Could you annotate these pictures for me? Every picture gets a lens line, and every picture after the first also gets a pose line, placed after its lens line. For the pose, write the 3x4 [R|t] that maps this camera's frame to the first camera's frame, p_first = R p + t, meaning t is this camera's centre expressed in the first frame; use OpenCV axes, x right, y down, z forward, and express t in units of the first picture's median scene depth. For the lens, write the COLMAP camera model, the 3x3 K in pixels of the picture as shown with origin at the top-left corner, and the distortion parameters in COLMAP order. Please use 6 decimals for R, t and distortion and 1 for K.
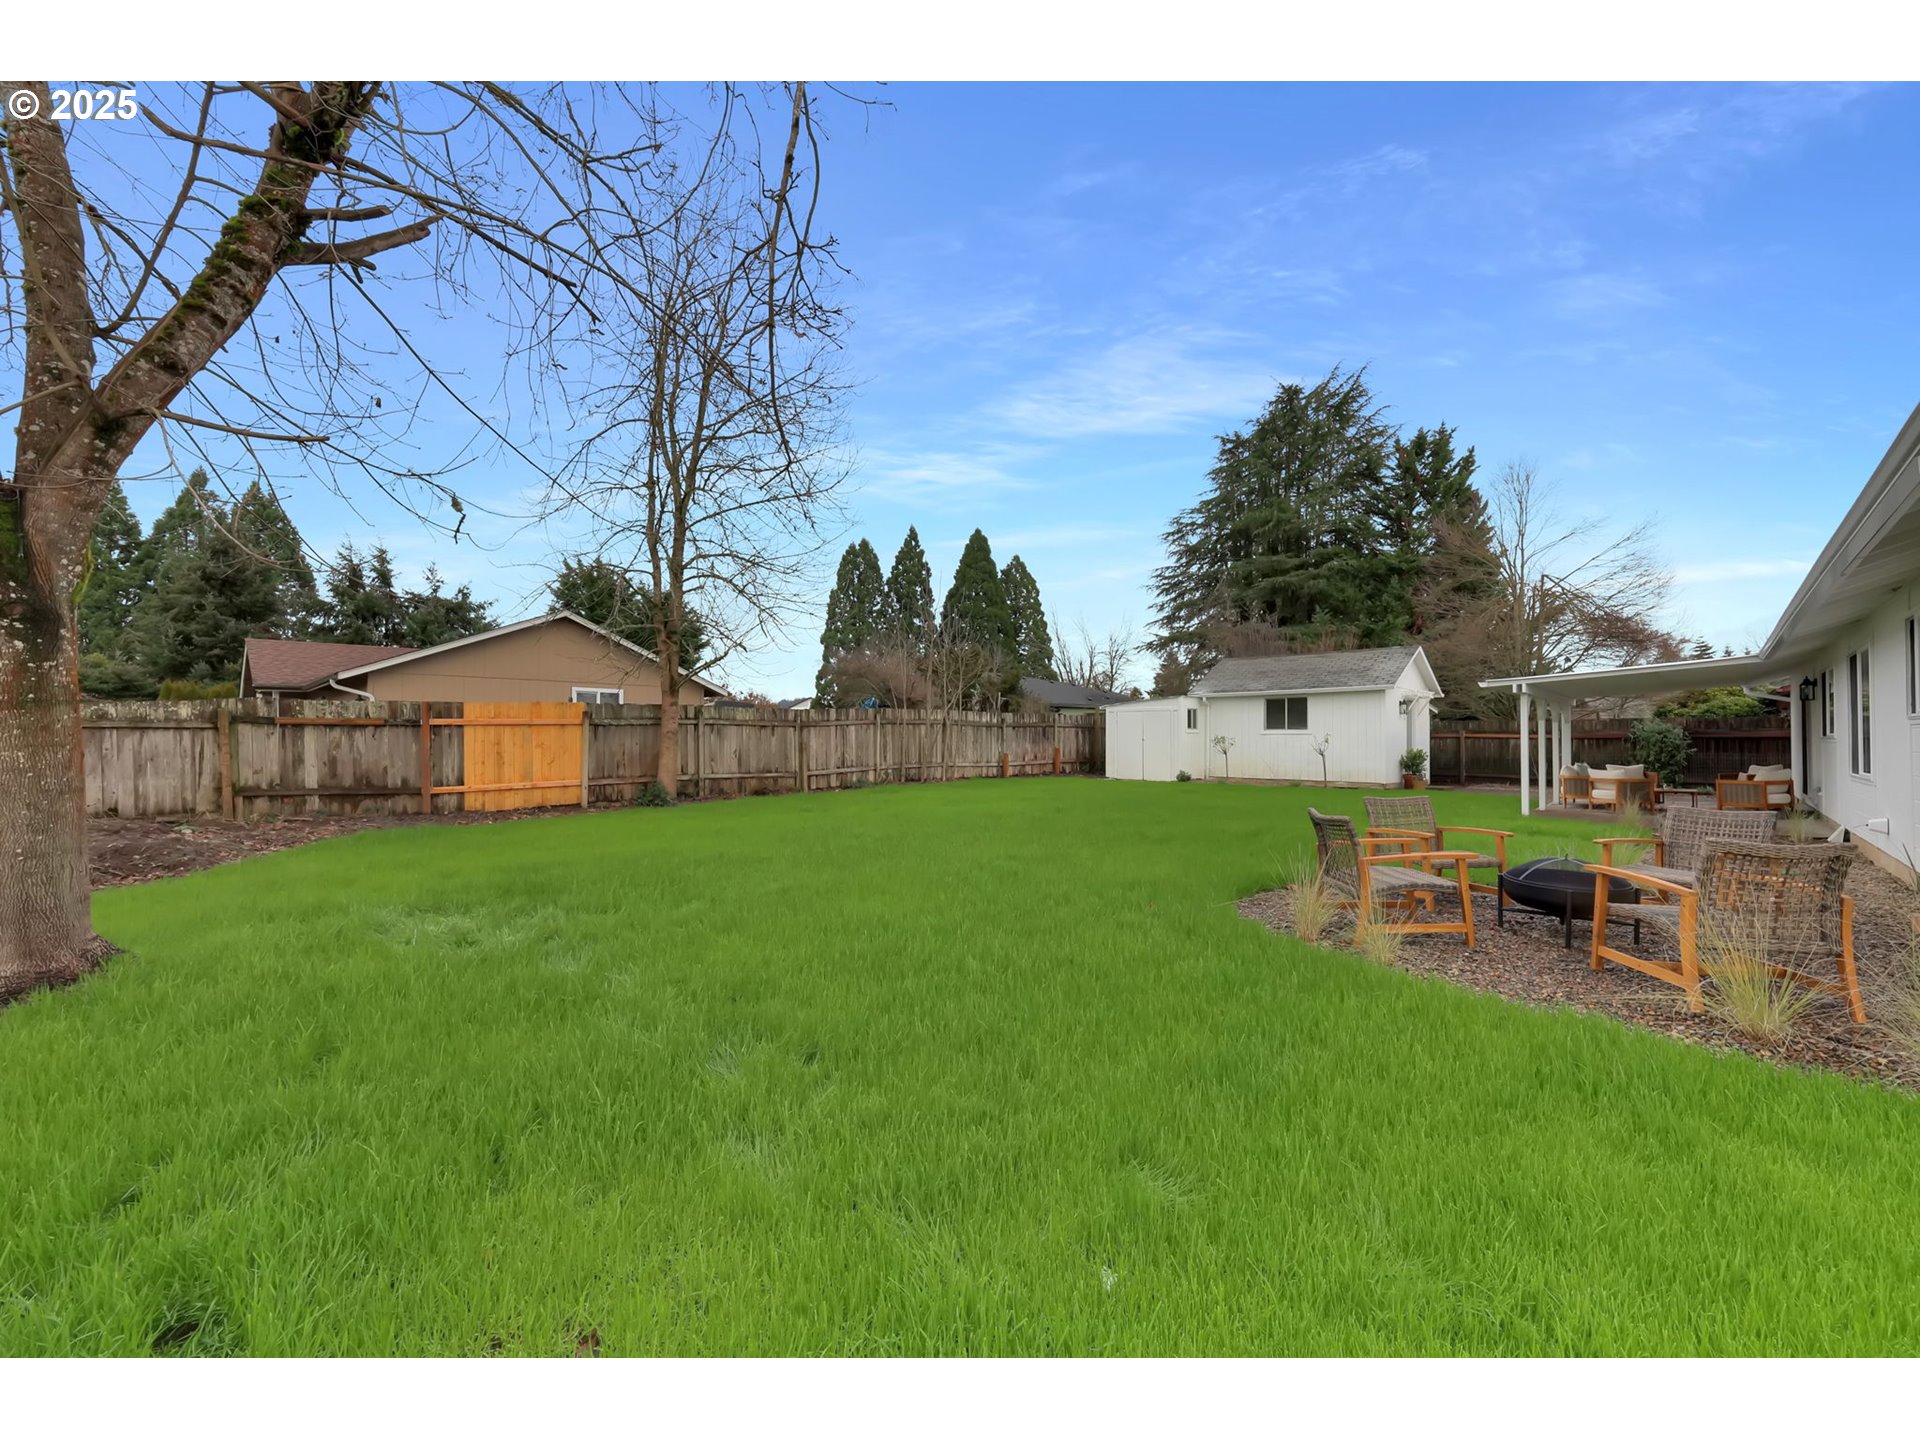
lens RADIAL K [[773.1, 0, 985.9], [0, 773.1, 726.2], [0, 0, 1]] dist [-0.003093, -0.000072]
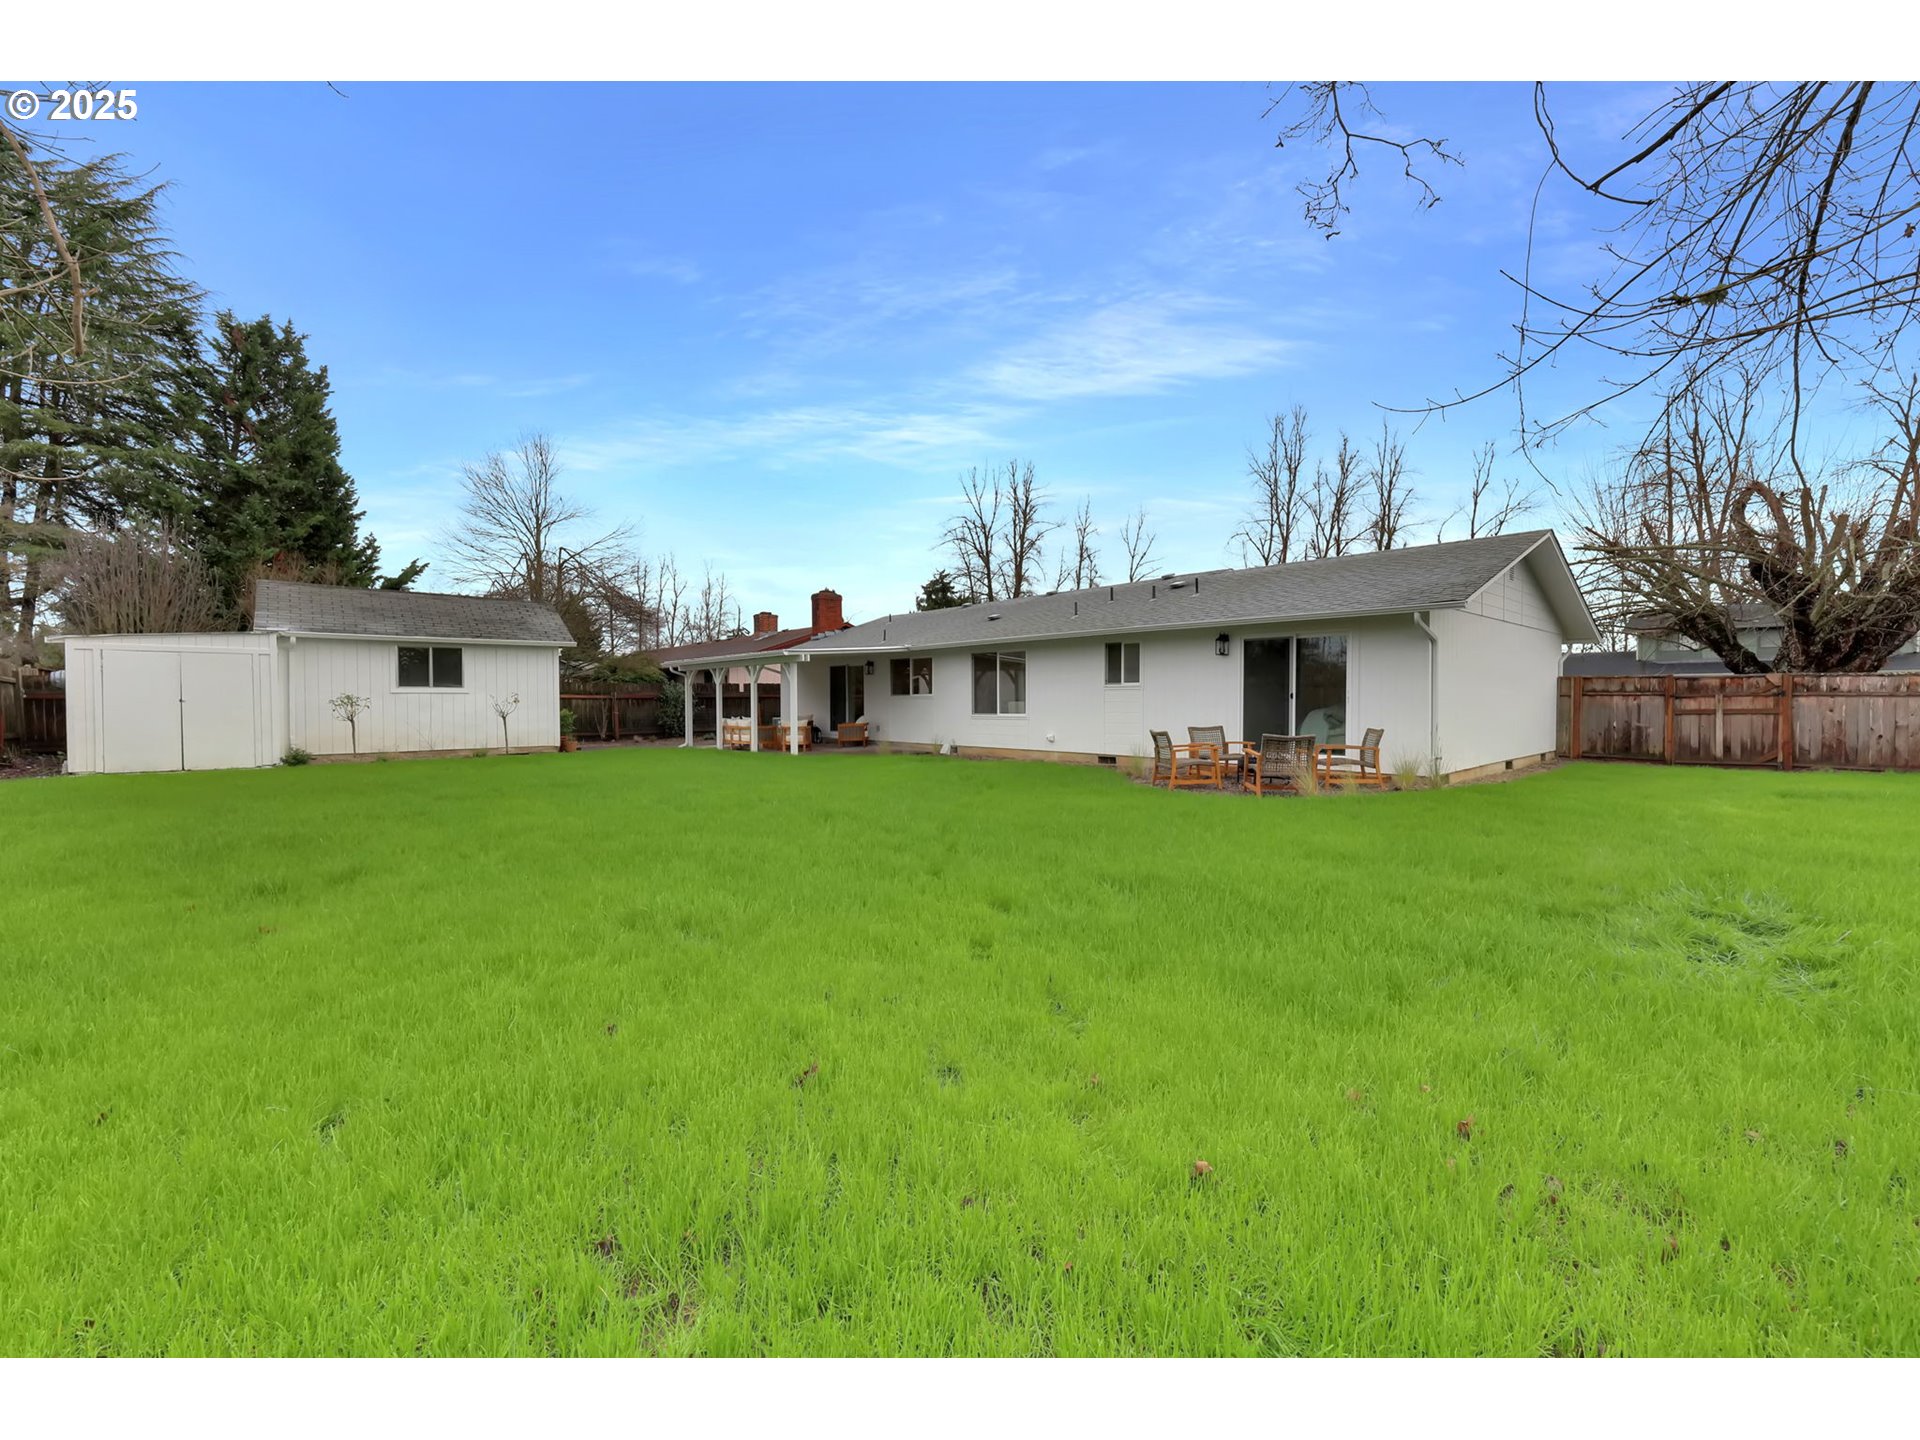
lens RADIAL K [[773.1, 0, 961.6], [0, 773.1, 721.6], [0, 0, 1]] dist [-0.003093, -0.000072]
pose [[0.098960, -0.030547, 0.994622, -0.322811], [-0.010977, 0.999434, 0.031787, 0.007904], [-0.995031, -0.014063, 0.098568, 0.352527]]
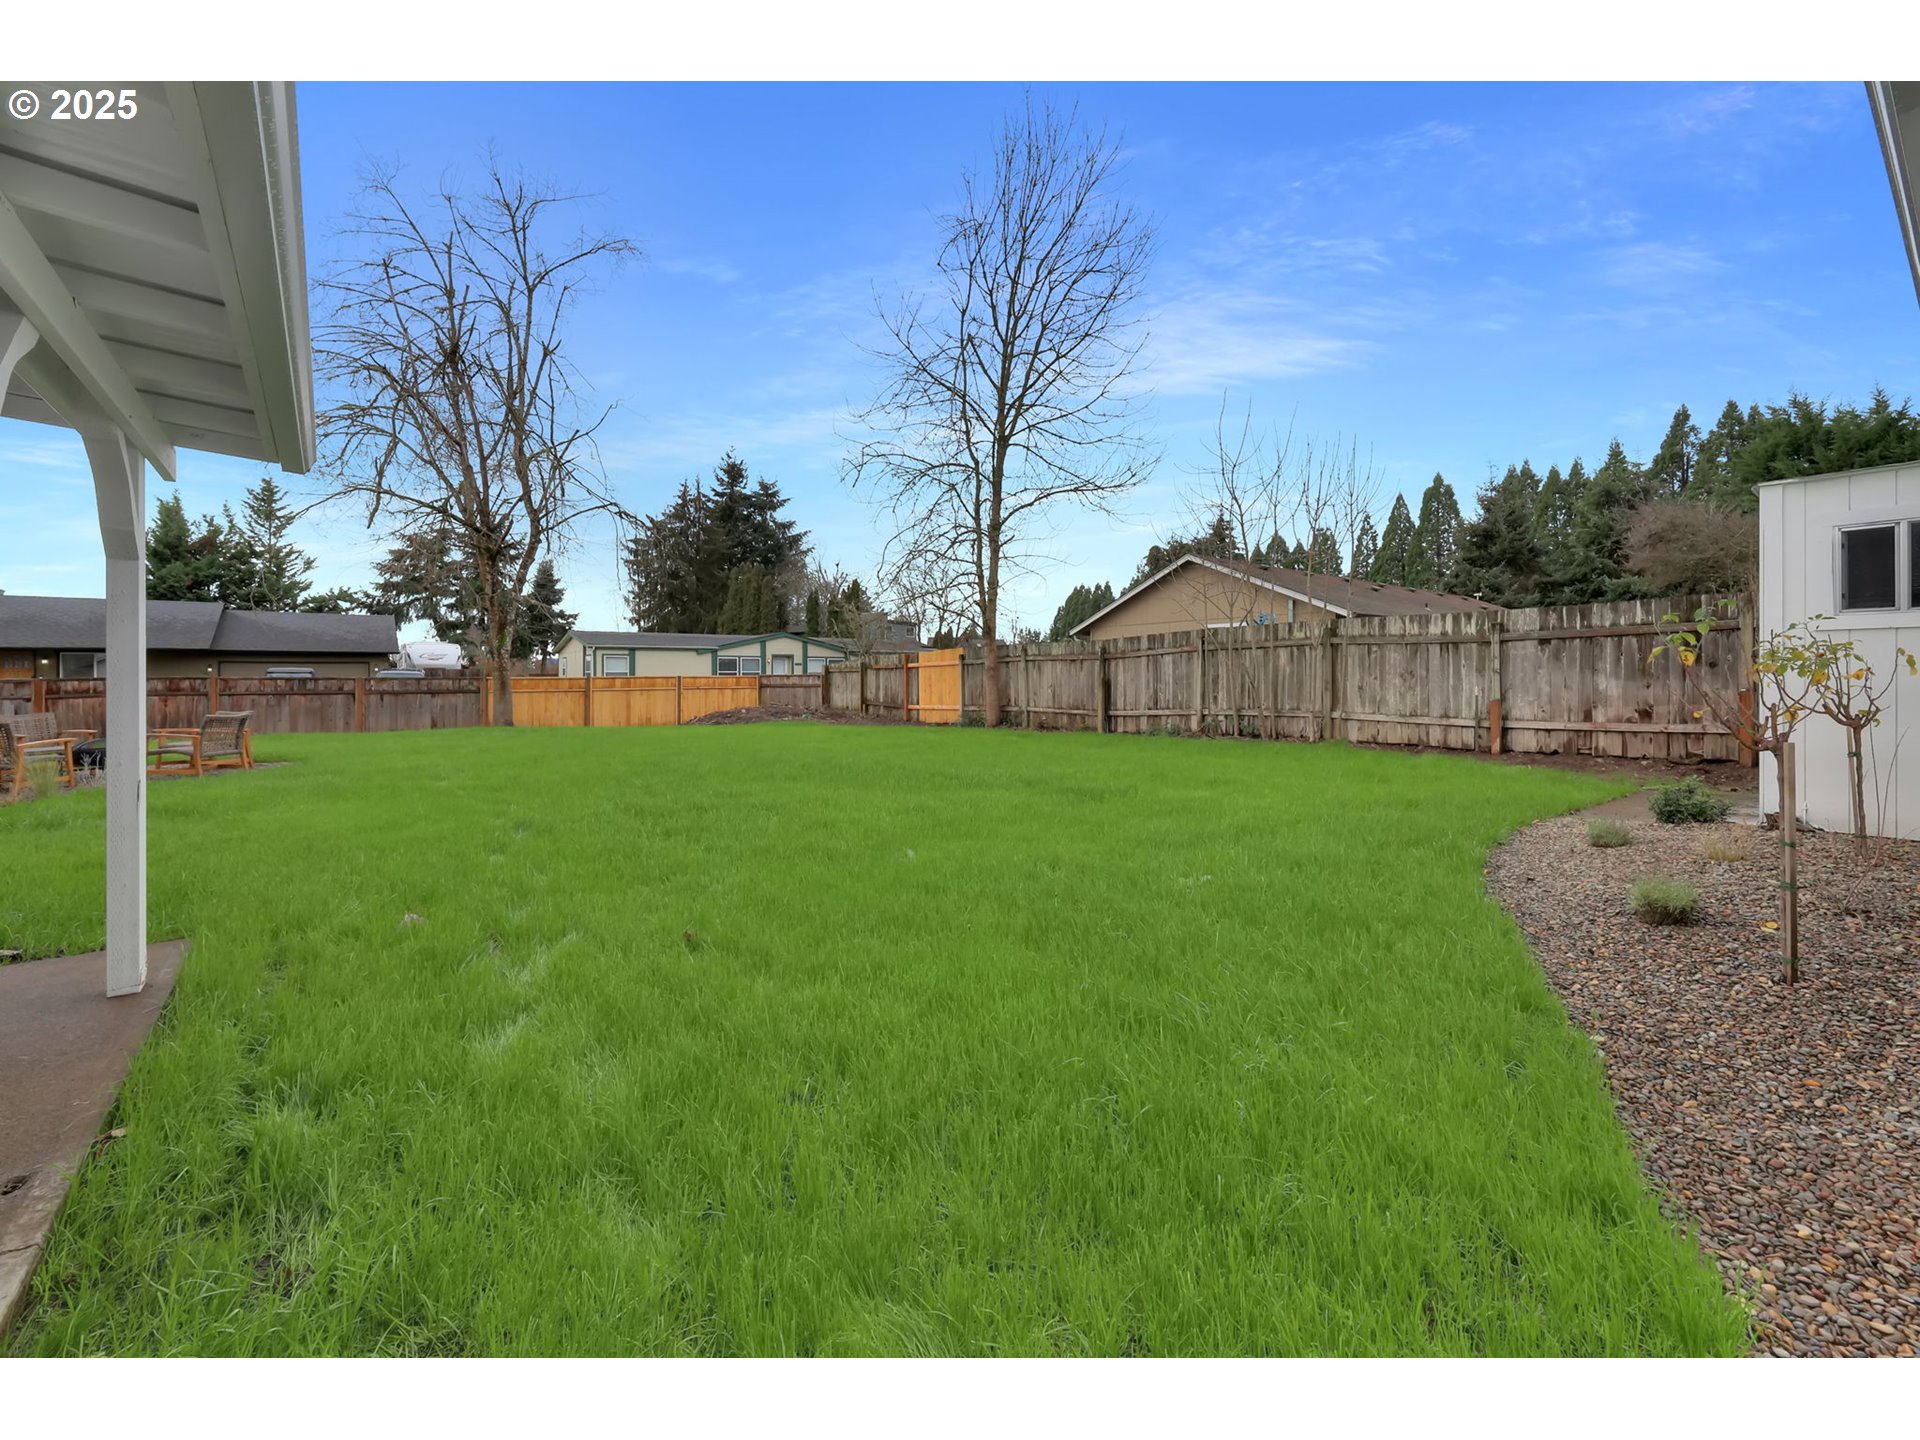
lens RADIAL K [[804.1, 0, 983.6], [0, 804.1, 684.8], [0, 0, 1]] dist [-0.000360, -0.000320]
pose [[-0.145327, 0.009203, -0.989341, 0.530106], [0.021885, 0.999742, 0.006085, 0.016228], [0.989142, -0.020768, -0.145491, 0.762818]]
